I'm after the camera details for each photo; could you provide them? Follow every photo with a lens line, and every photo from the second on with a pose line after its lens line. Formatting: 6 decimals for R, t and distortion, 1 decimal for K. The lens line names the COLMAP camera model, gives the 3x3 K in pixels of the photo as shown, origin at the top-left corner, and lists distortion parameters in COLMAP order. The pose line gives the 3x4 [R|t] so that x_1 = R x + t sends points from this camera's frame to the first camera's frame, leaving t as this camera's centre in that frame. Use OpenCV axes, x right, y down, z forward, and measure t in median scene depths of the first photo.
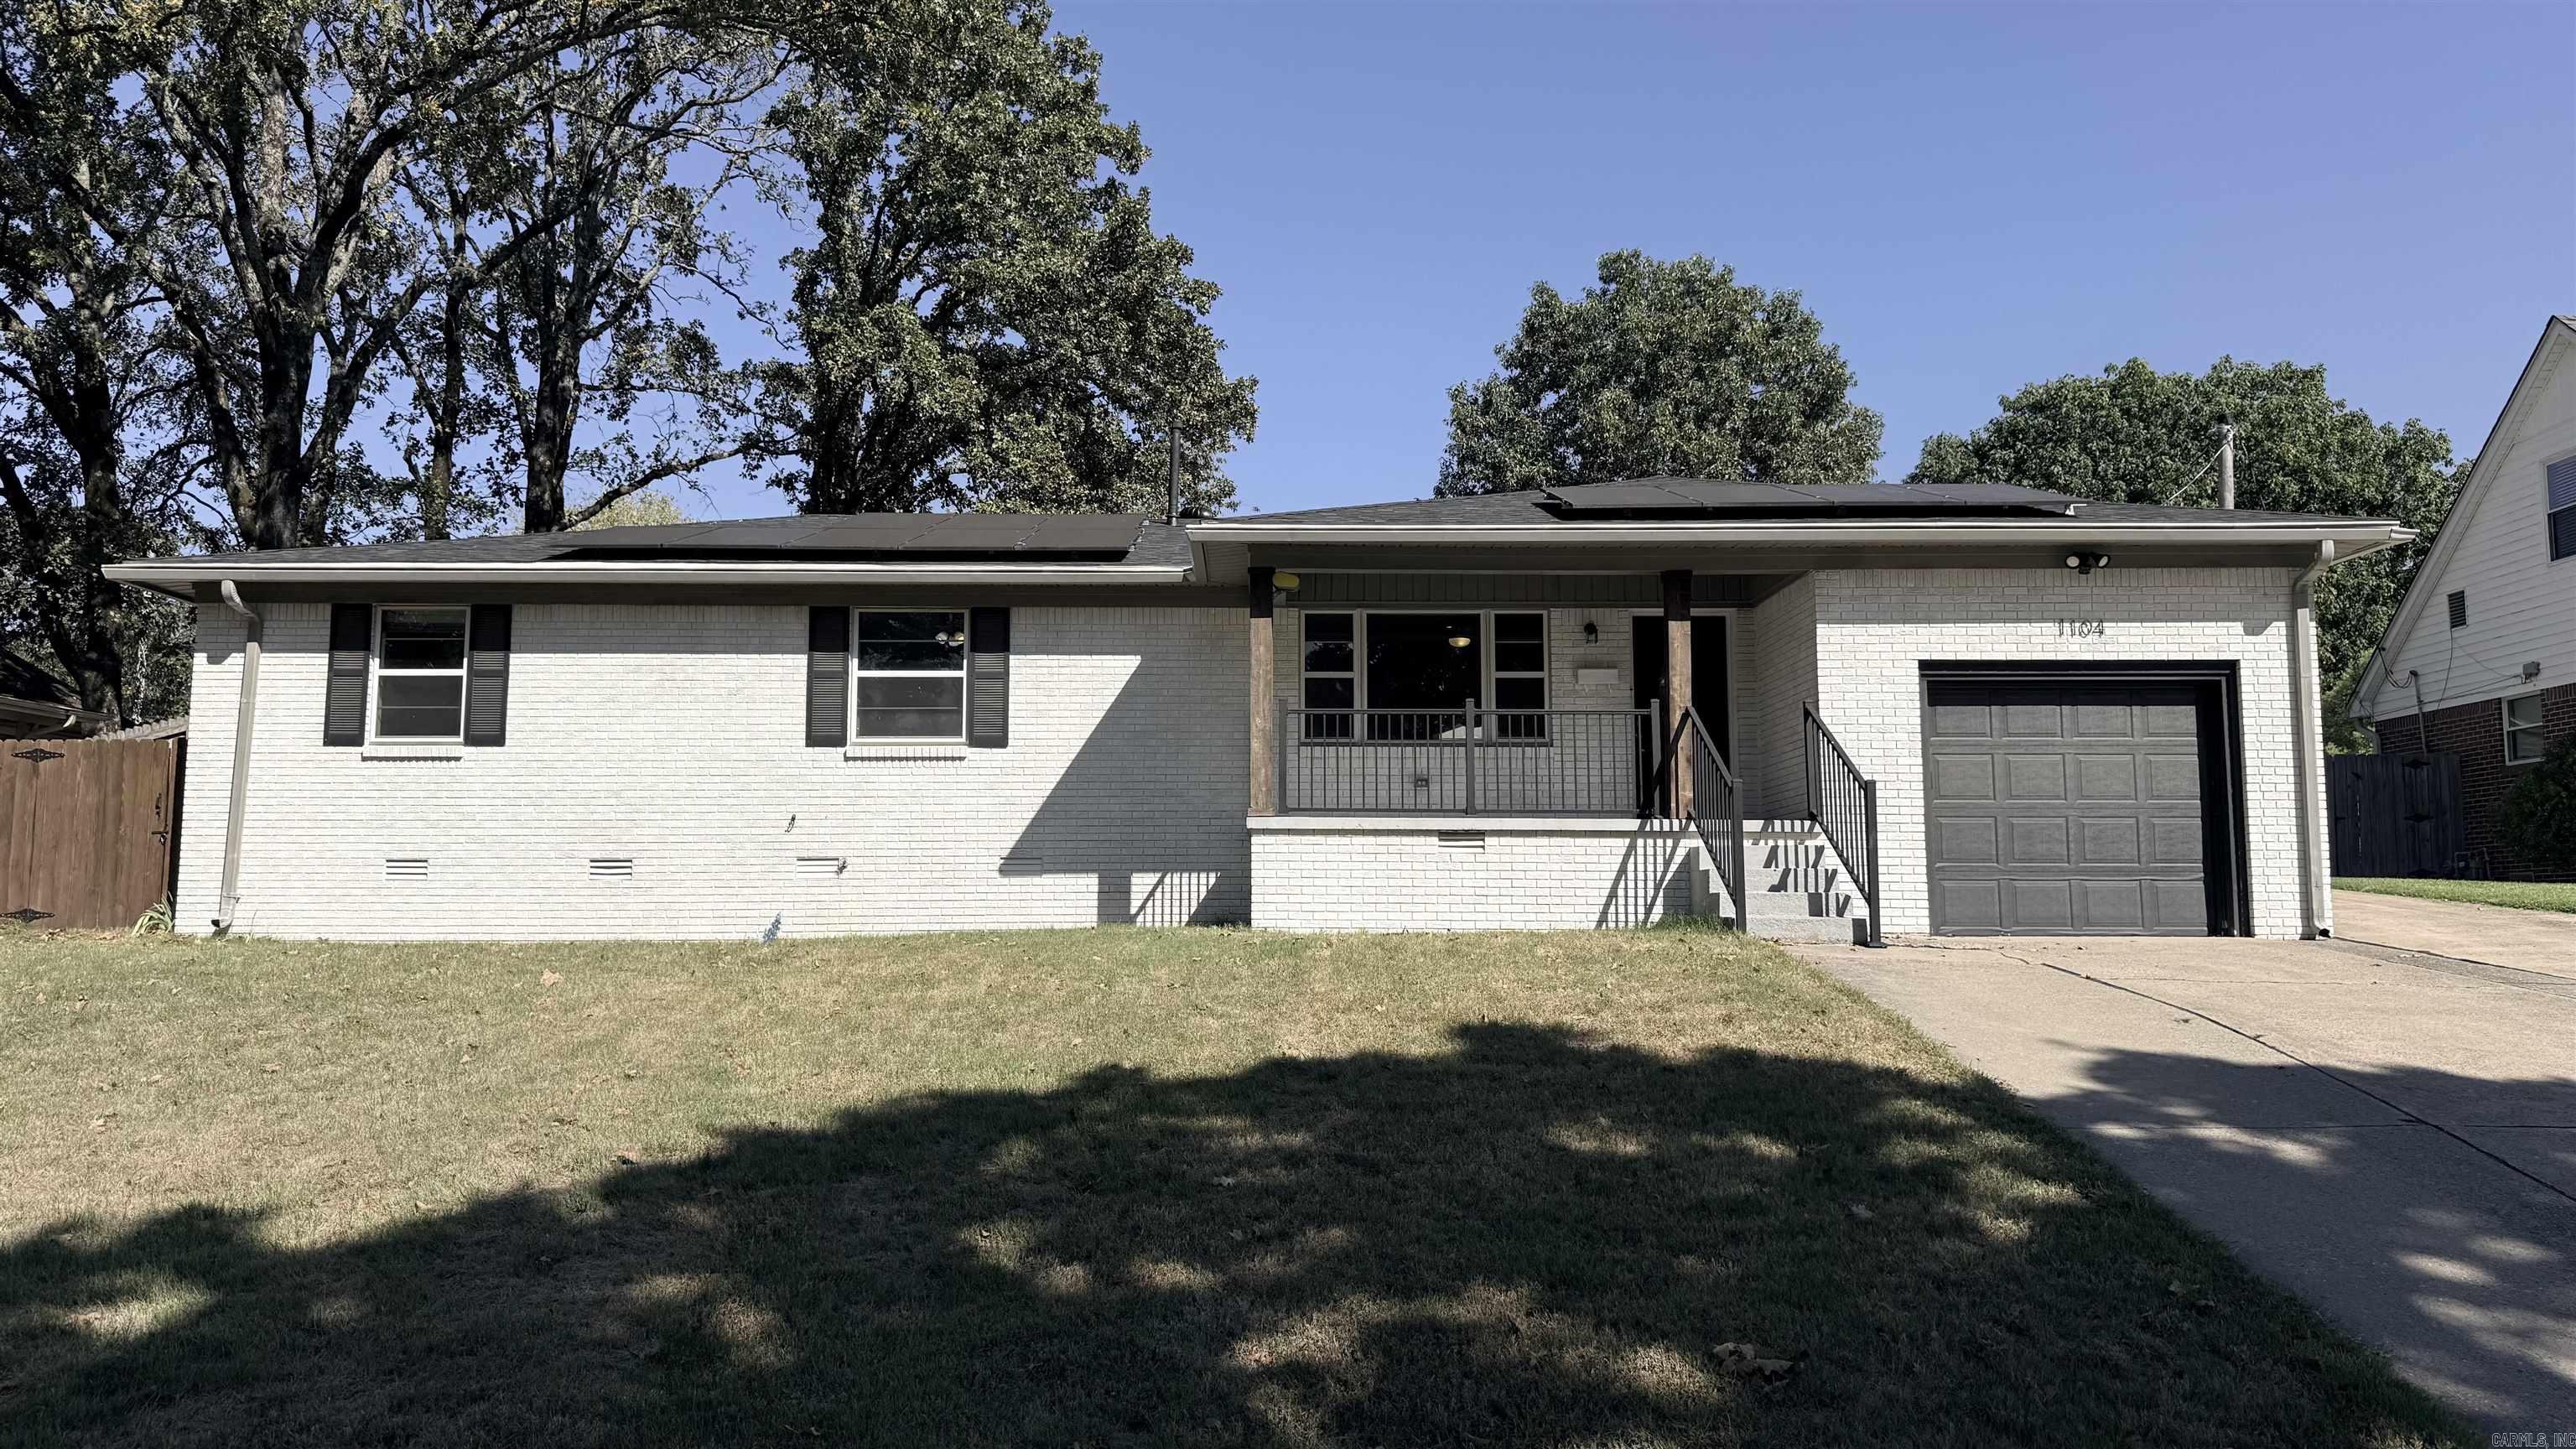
lens RADIAL K [[1831.0, 0, 1271.8], [0, 1831.0, 737.4], [0, 0, 1]] dist [0.041728, -0.025924]
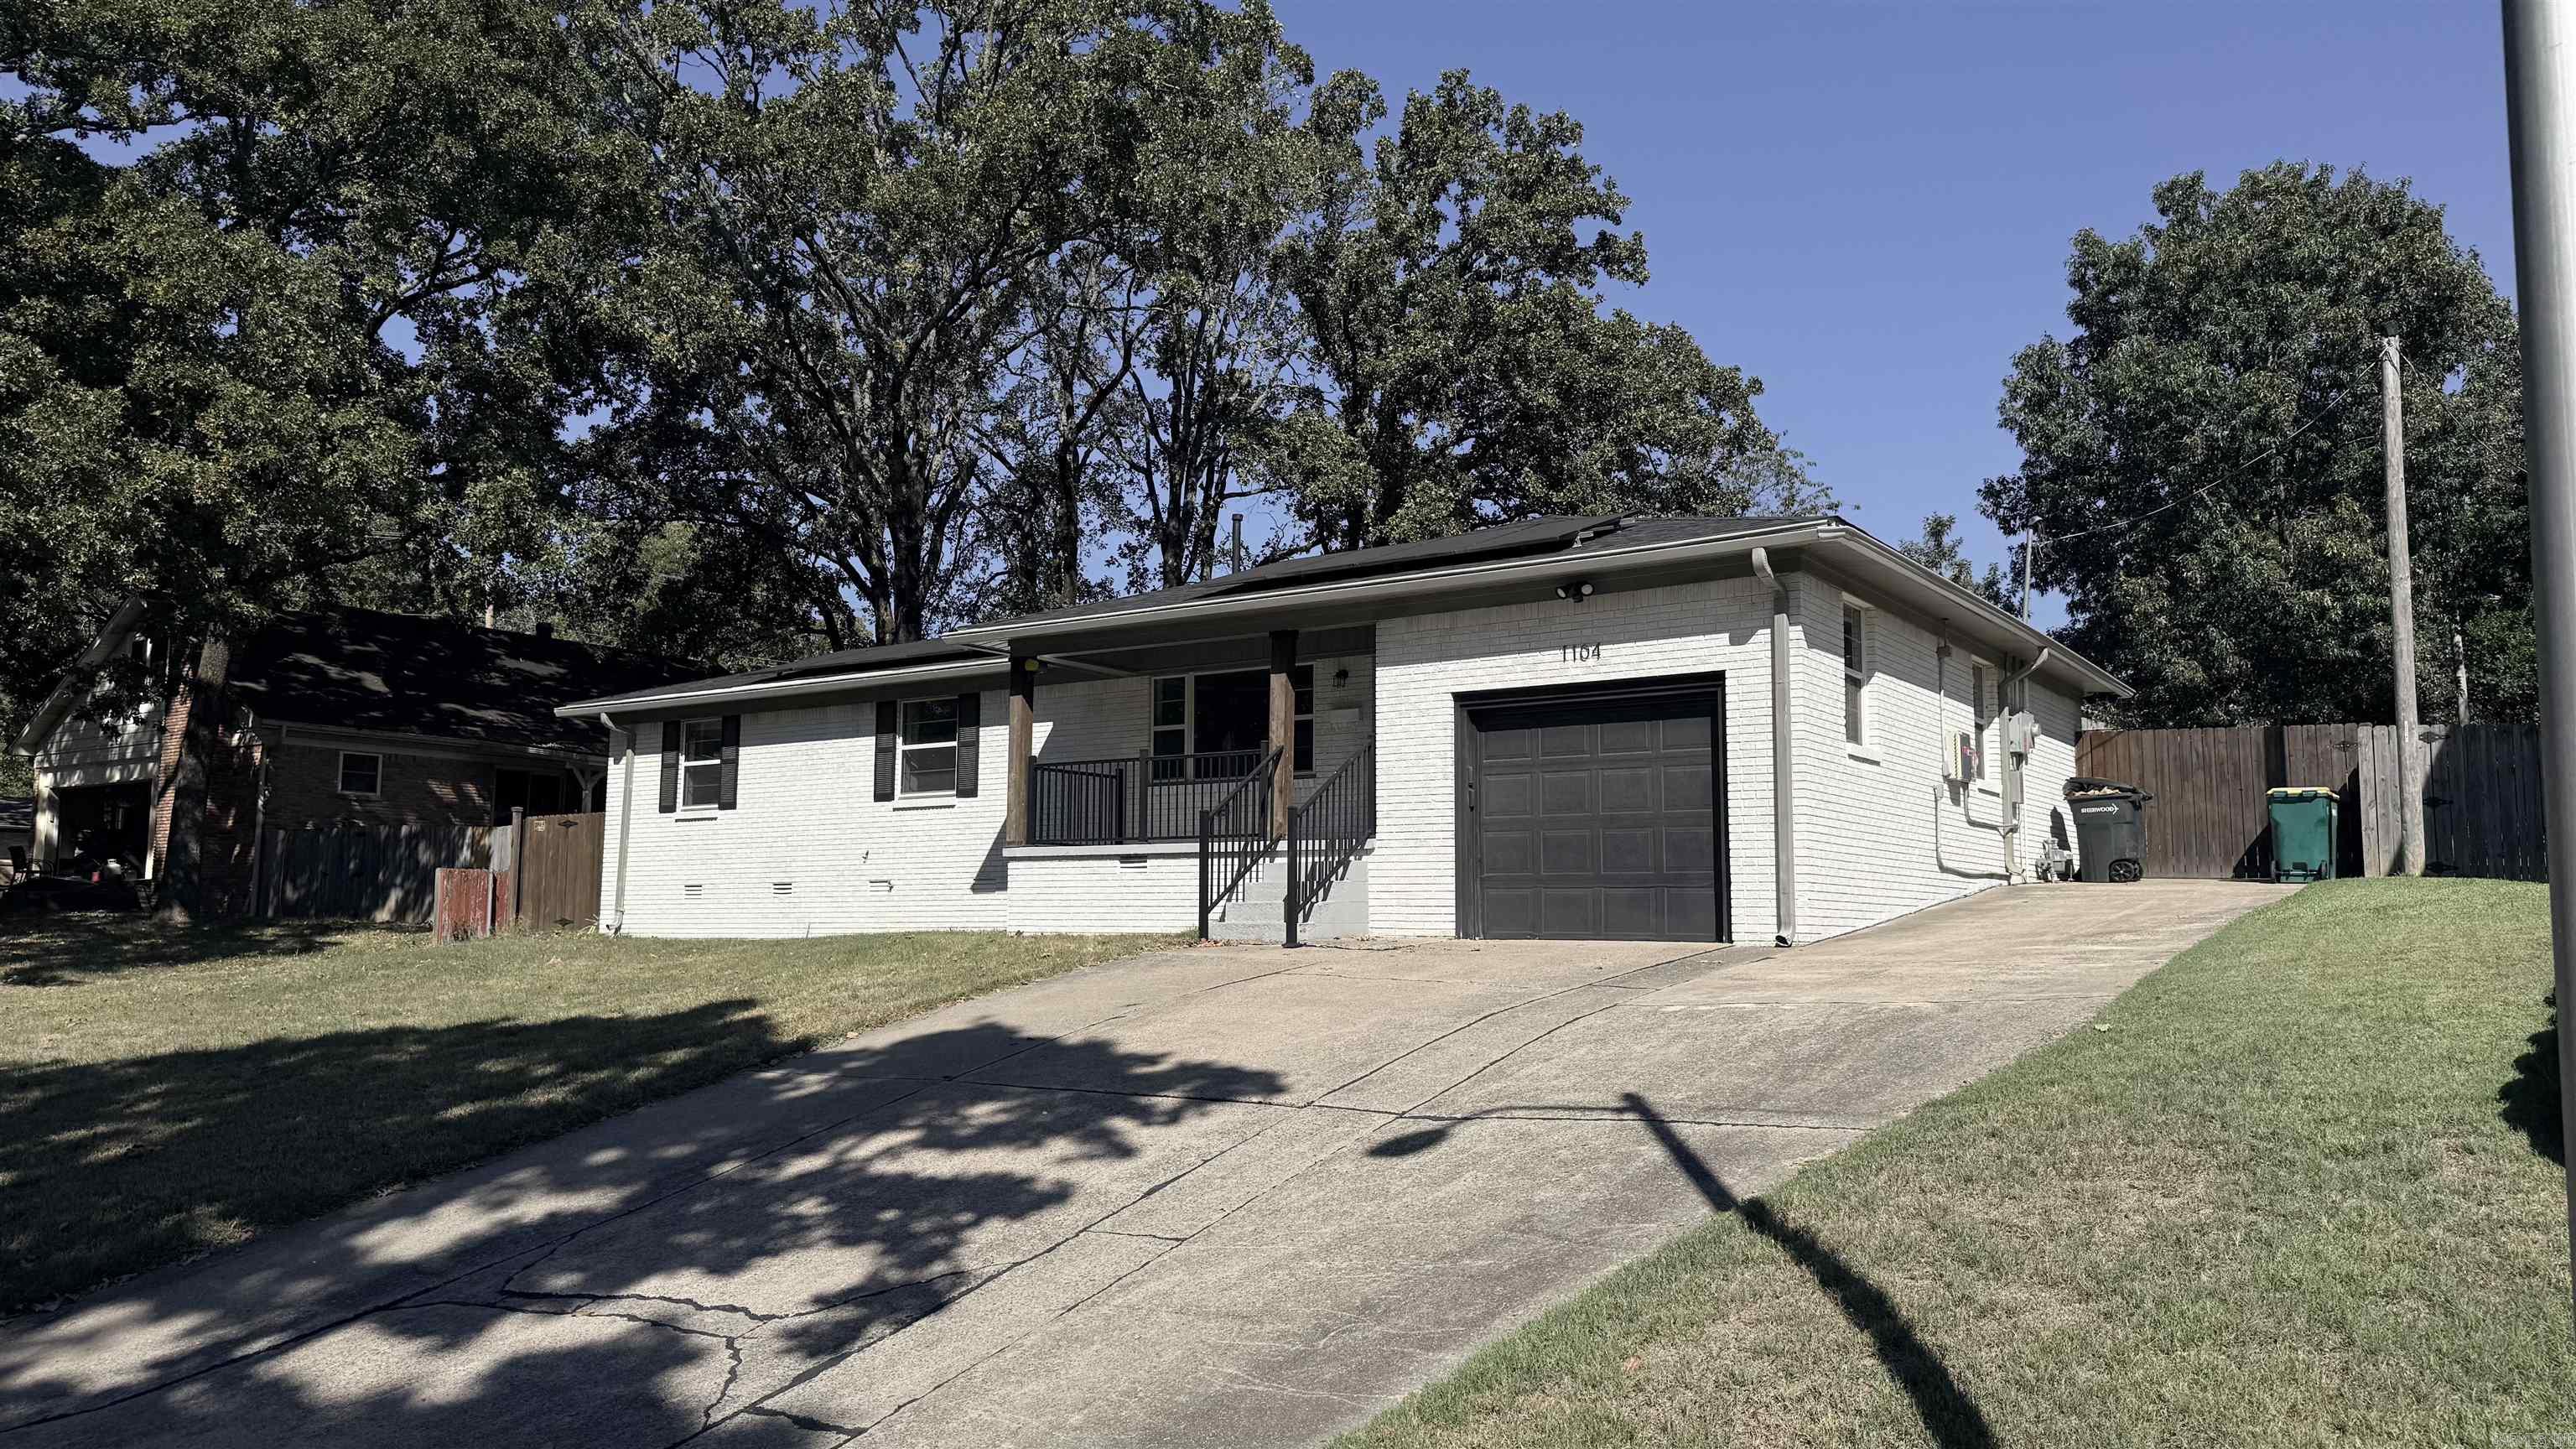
lens RADIAL K [[1831.0, 0, 1292.4], [0, 1831.0, 708.4], [0, 0, 1]] dist [0.041728, -0.025924]
pose [[0.823782, -0.067153, -0.562915, 0.807308], [0.058215, 0.997731, -0.033833, -0.000179], [0.563910, -0.004899, 0.825822, 0.017870]]
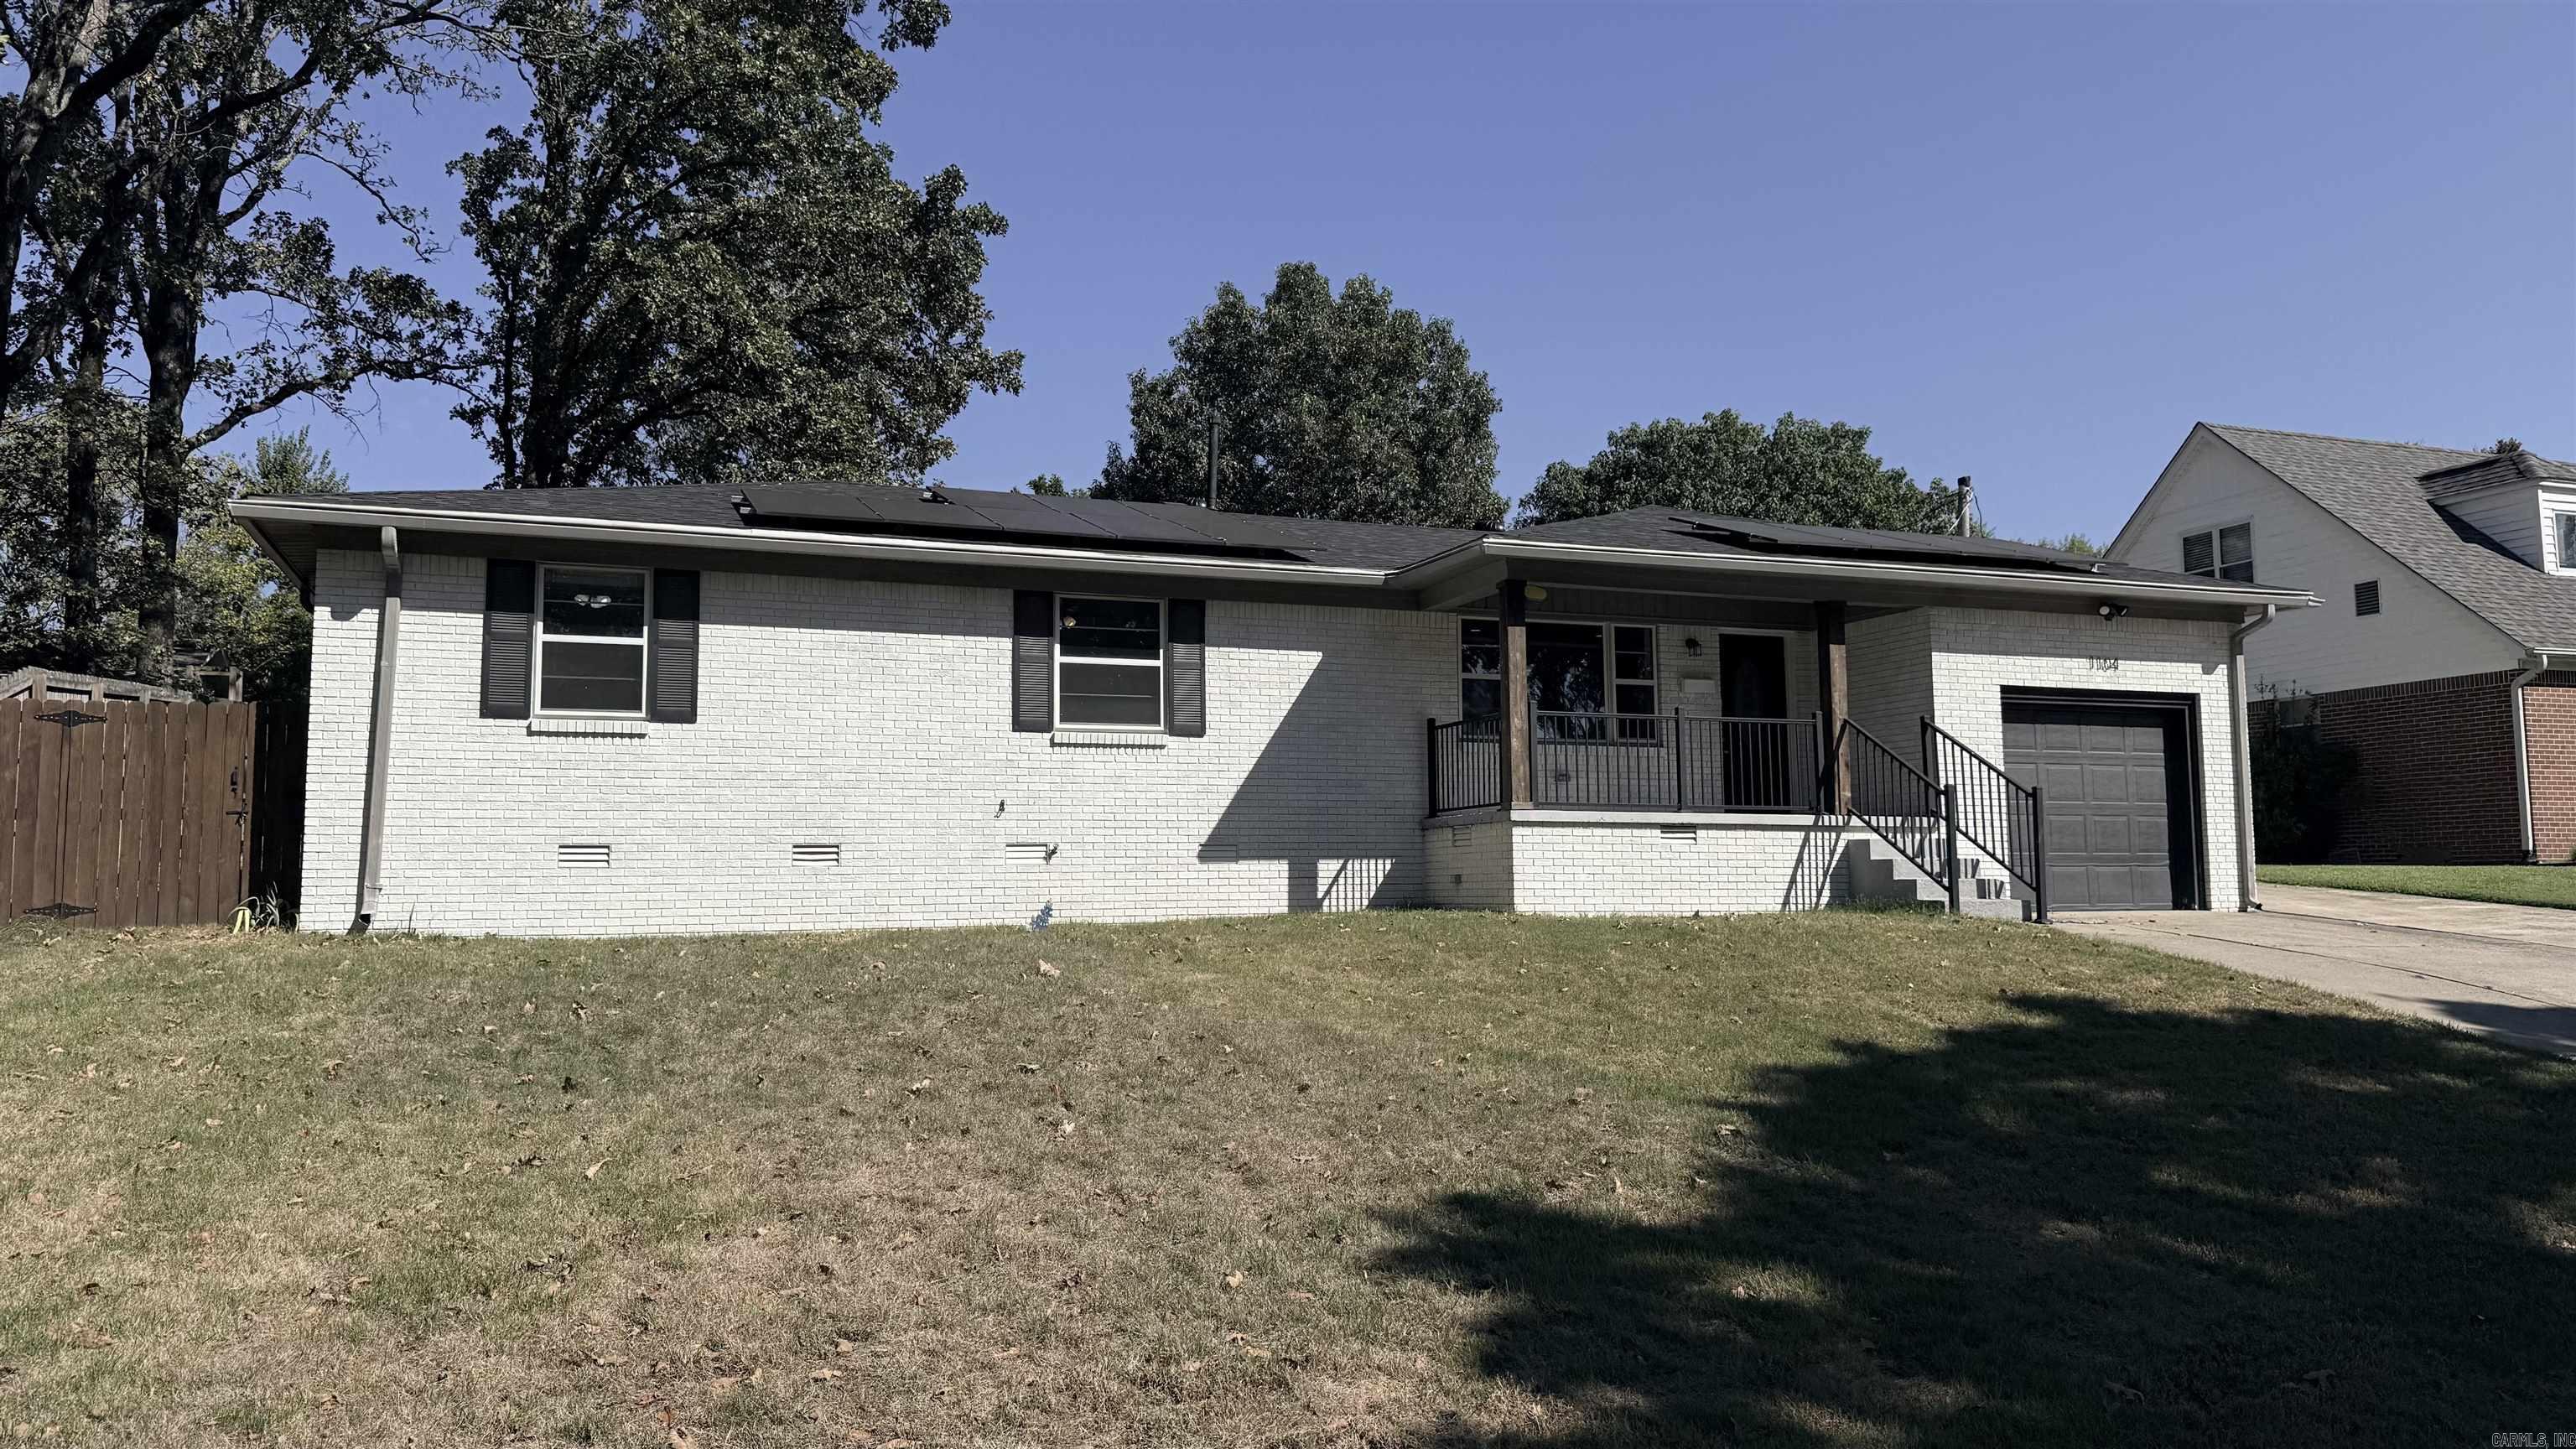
lens RADIAL K [[1831.0, 0, 1283.7], [0, 1831.0, 735.6], [0, 0, 1]] dist [0.041728, -0.025924]
pose [[0.934255, 0.023180, 0.355853, -0.466180], [-0.028494, 0.999547, 0.009697, -0.006475], [-0.355467, -0.019199, 0.934492, 0.029557]]
